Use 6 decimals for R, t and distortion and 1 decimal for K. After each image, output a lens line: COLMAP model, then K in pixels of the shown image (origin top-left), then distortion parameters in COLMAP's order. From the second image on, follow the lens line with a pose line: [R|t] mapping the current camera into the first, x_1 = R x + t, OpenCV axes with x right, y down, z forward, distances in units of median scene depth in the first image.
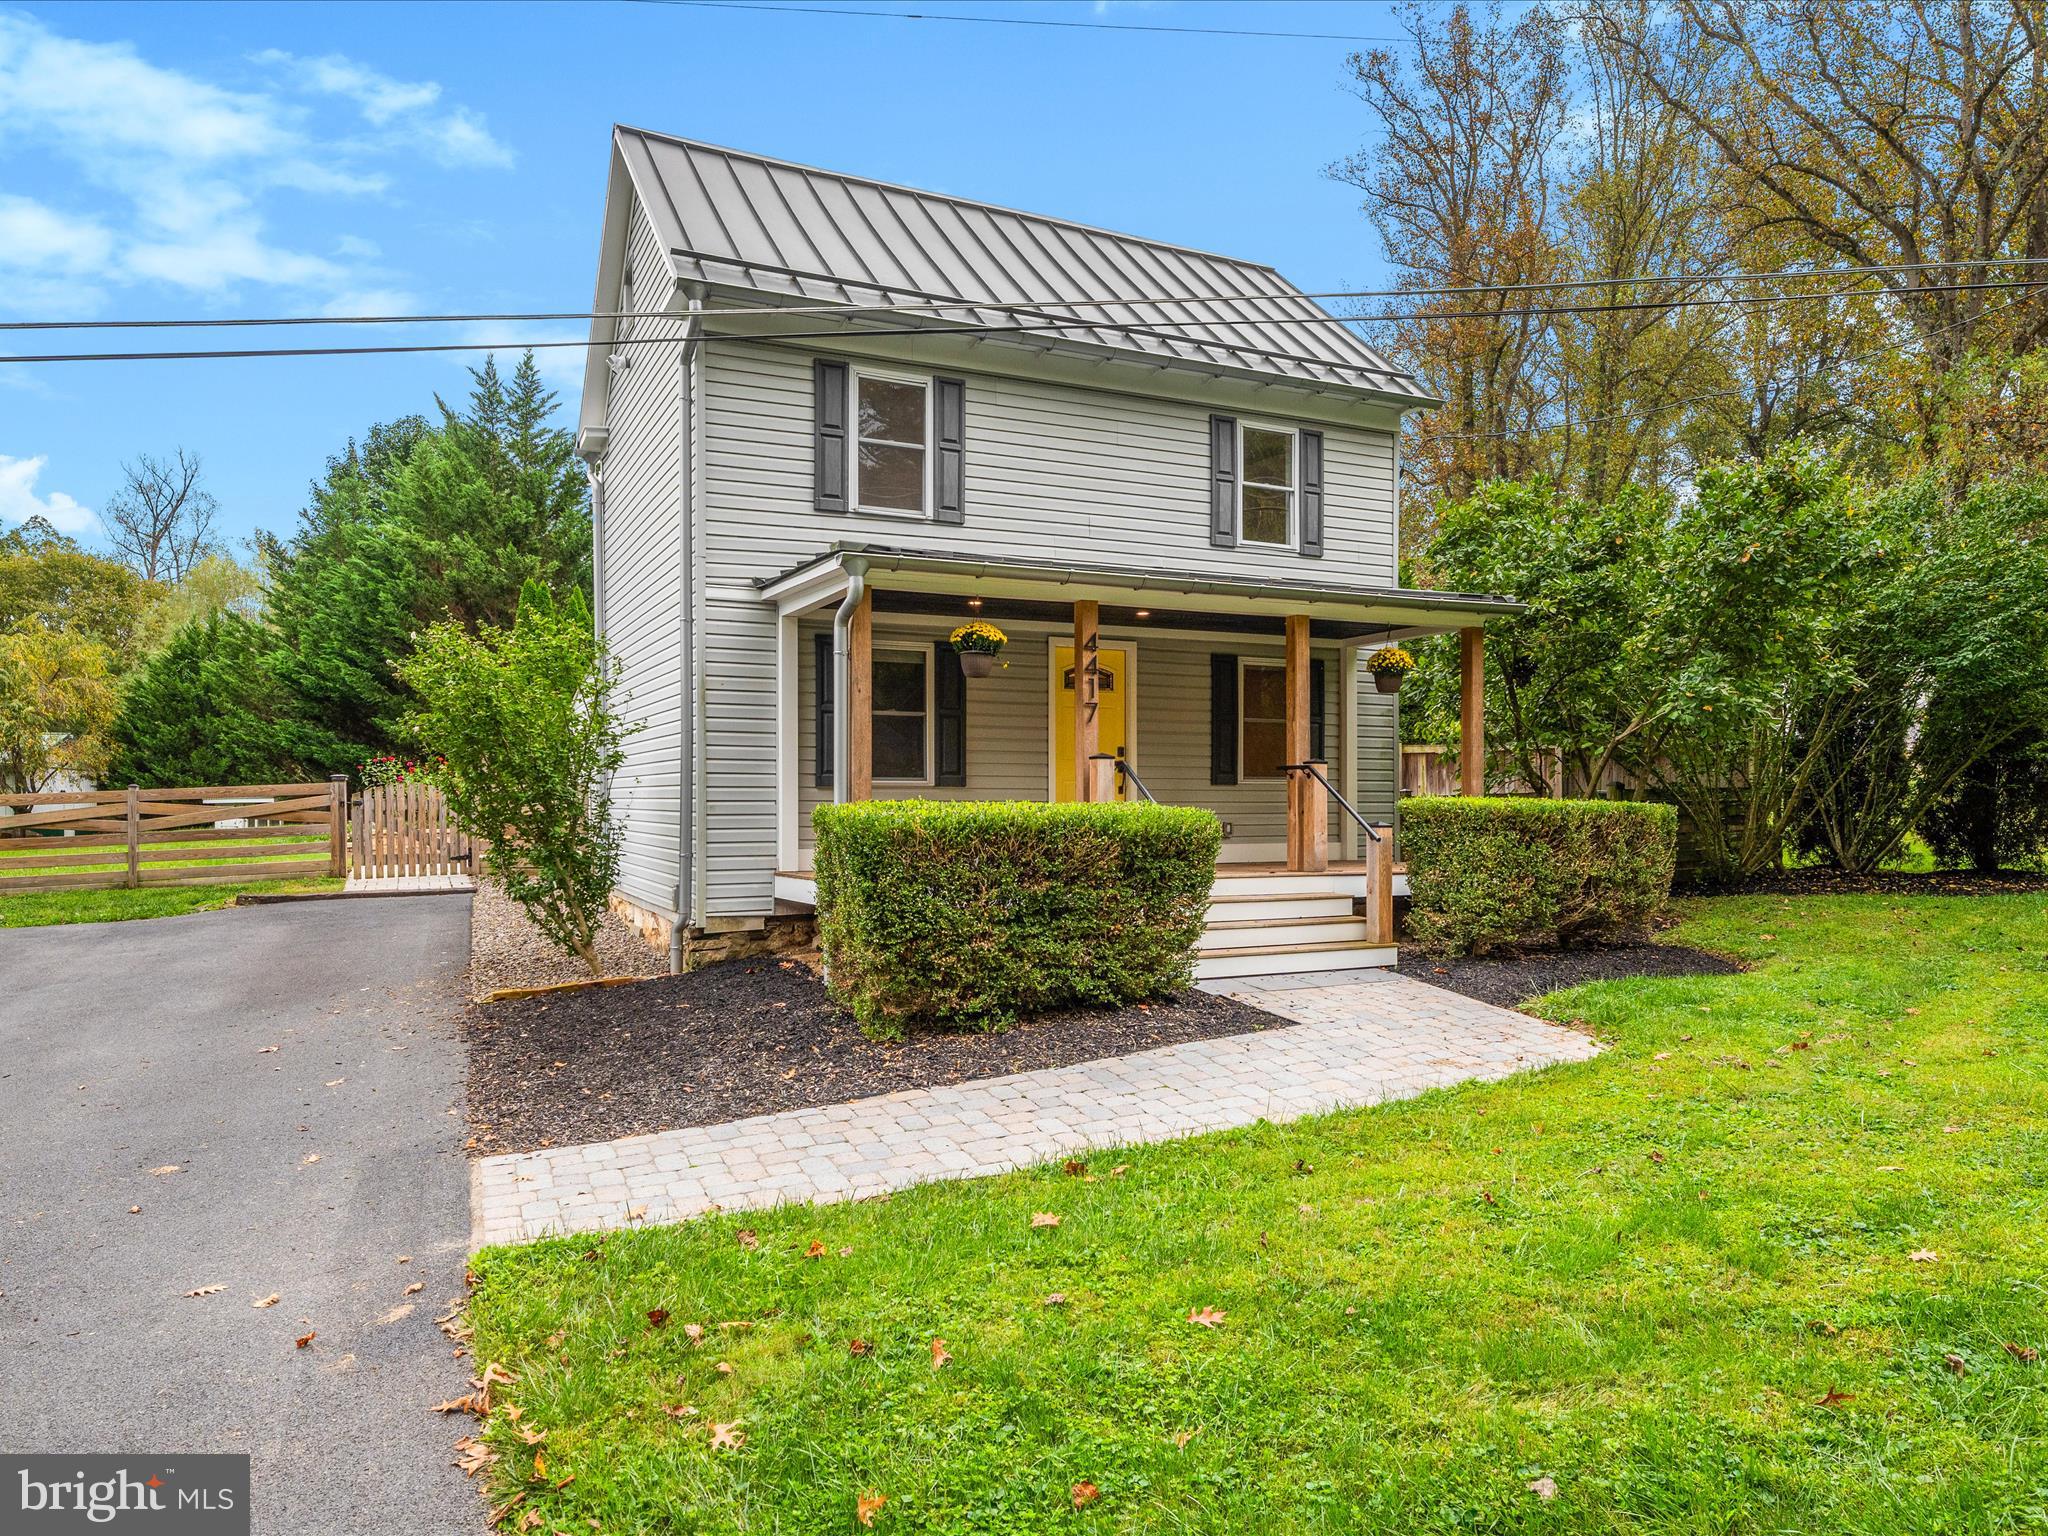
lens RADIAL K [[1284.0, 0, 981.9], [0, 1284.0, 816.4], [0, 0, 1]] dist [-0.009079, 0.000722]
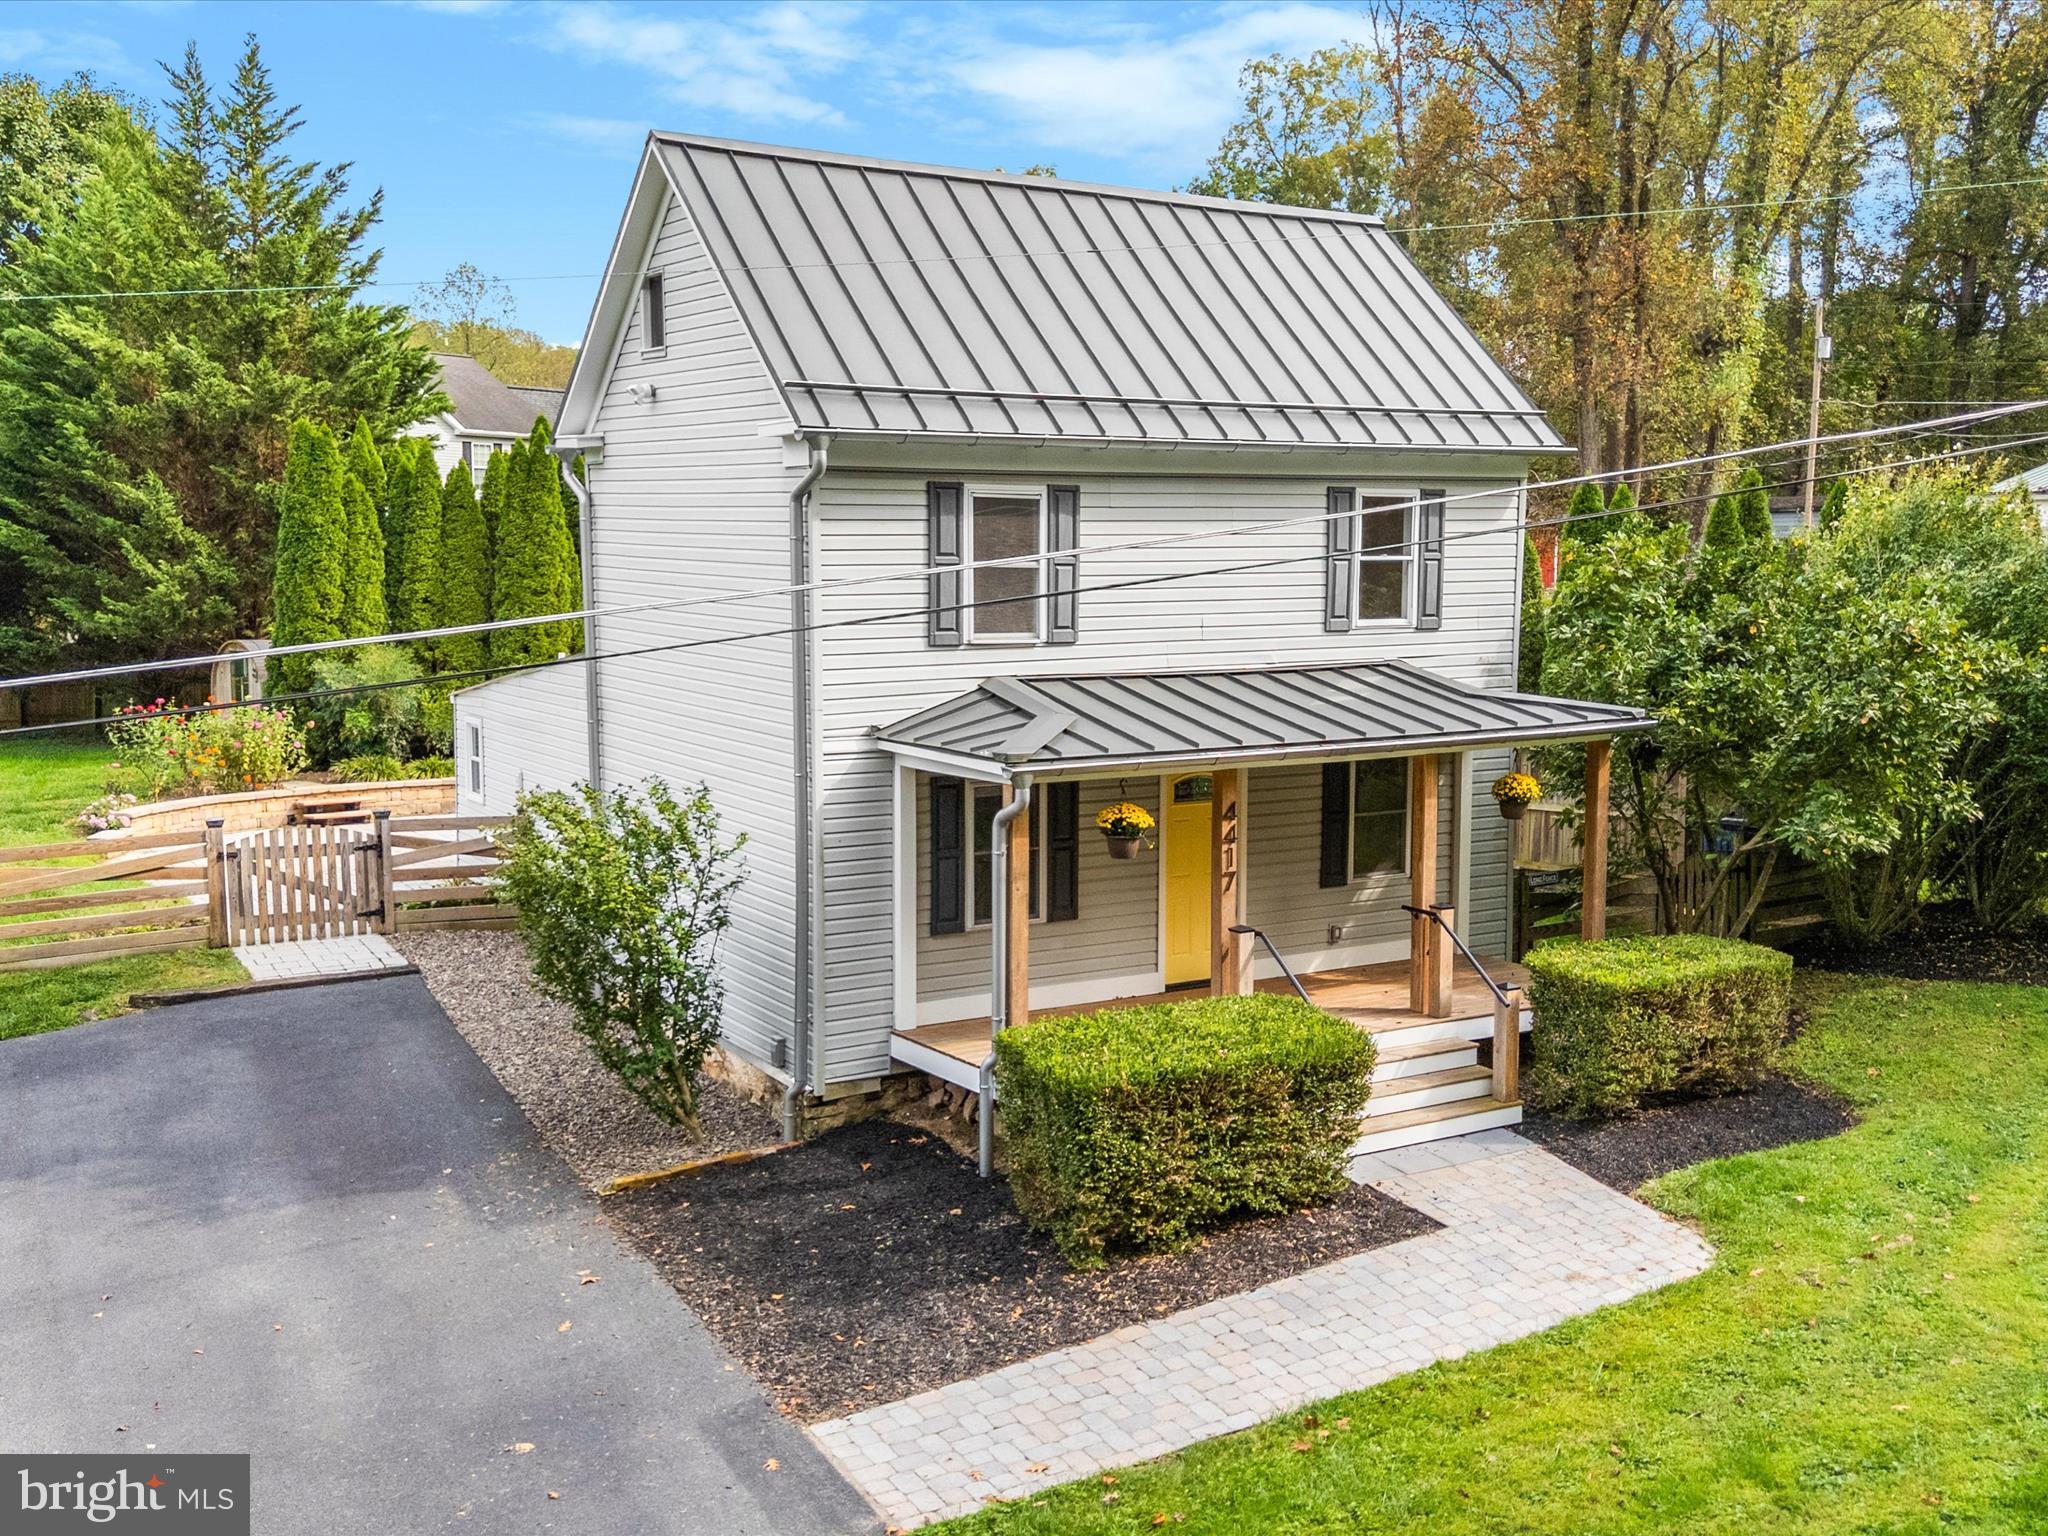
lens RADIAL K [[2006.4, 0, 1086.5], [0, 2006.4, 763.0], [0, 0, 1]] dist [0.146534, -0.320041]
pose [[0.990638, -0.007808, 0.136290, -0.236634], [-0.006056, 0.994867, 0.101013, -0.329577], [-0.136379, -0.100892, 0.985506, -0.511386]]
